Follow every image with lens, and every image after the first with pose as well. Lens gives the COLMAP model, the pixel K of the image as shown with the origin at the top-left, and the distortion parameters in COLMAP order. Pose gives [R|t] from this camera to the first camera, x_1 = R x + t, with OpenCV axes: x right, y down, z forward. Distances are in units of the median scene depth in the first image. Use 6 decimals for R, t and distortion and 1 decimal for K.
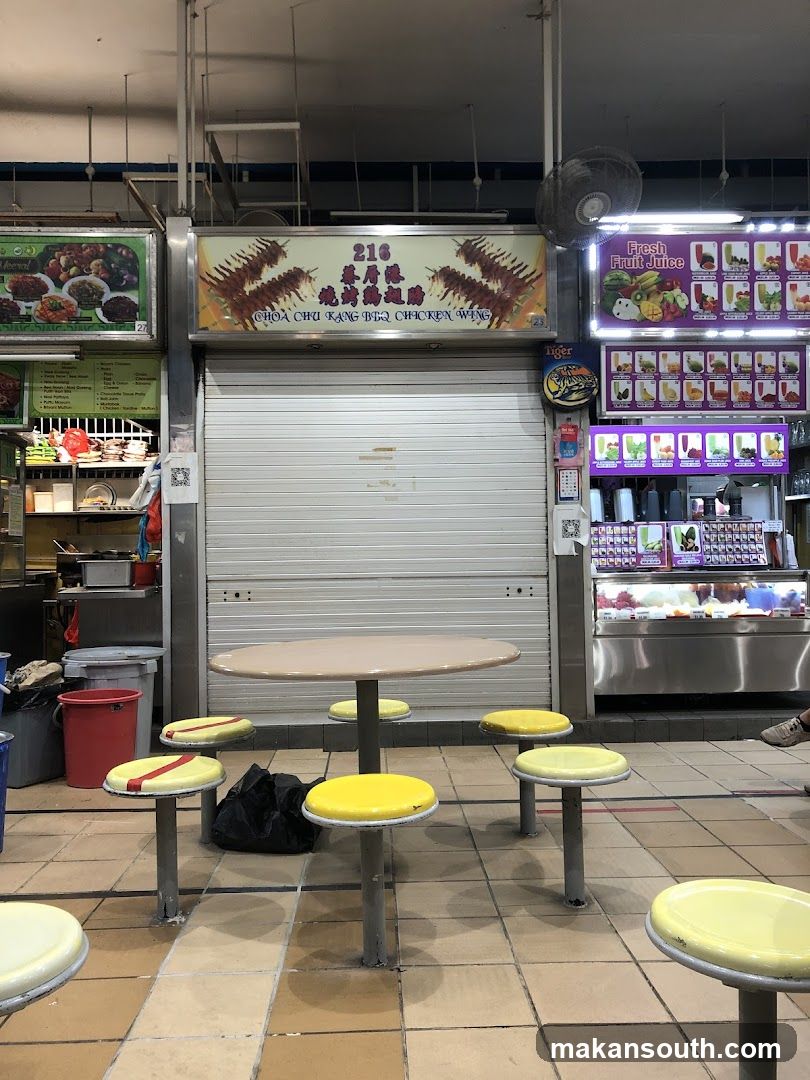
lens RADIAL K [[942.2, 0, 405.0], [0, 942.2, 540.0], [0, 0, 1]] dist [0.054536, -0.009490]
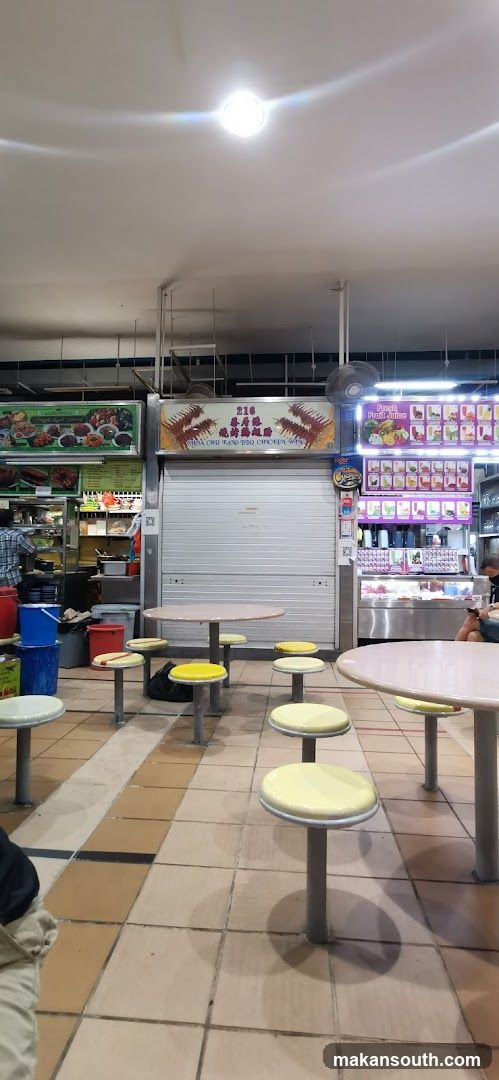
lens RADIAL K [[561.7, 0, 249.5], [0, 561.7, 540.0], [0, 0, 1]] dist [-0.001999, -0.000022]
pose [[0.992947, 0.020857, -0.116706, 0.115096], [-0.022411, 0.999677, -0.012015, -0.017595], [0.116418, 0.014546, 0.993094, -0.168543]]
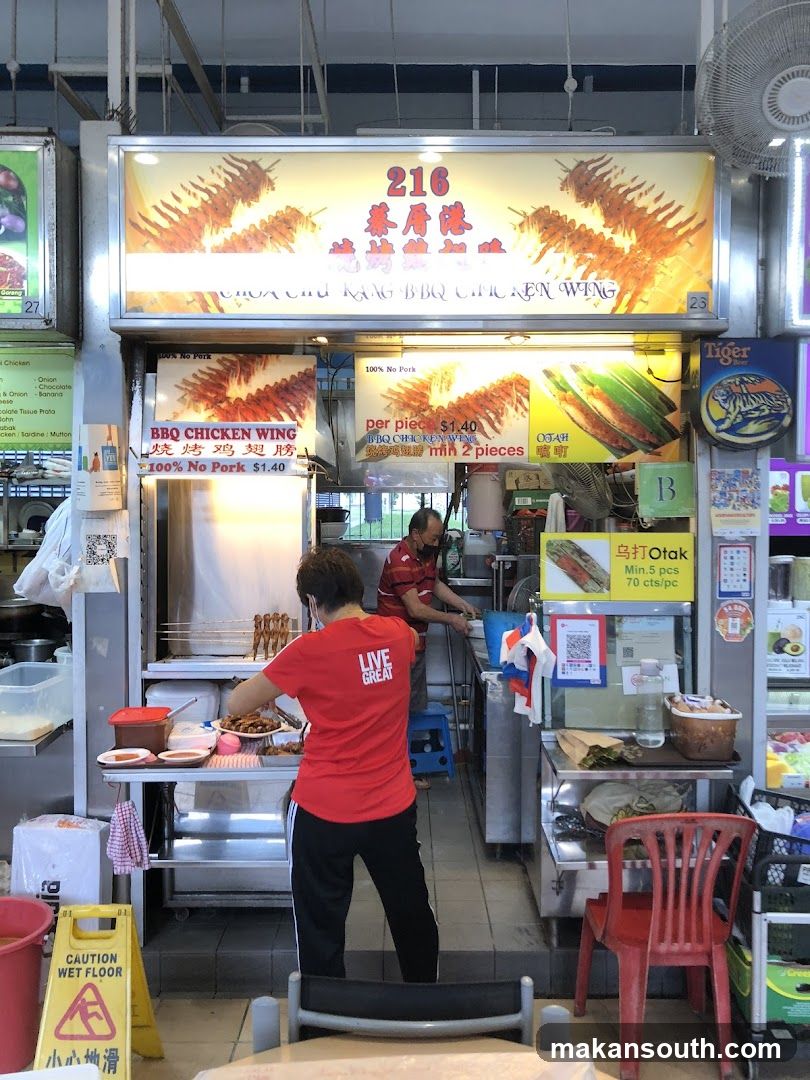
lens RADIAL K [[933.8, 0, 405.0], [0, 933.8, 540.0], [0, 0, 1]] dist [0.009851, 0.000738]
pose [[0.999207, 0.019252, -0.034855, -0.018532], [-0.017363, 0.998405, 0.053728, -0.110818], [0.035834, -0.053081, 0.997947, 0.402461]]
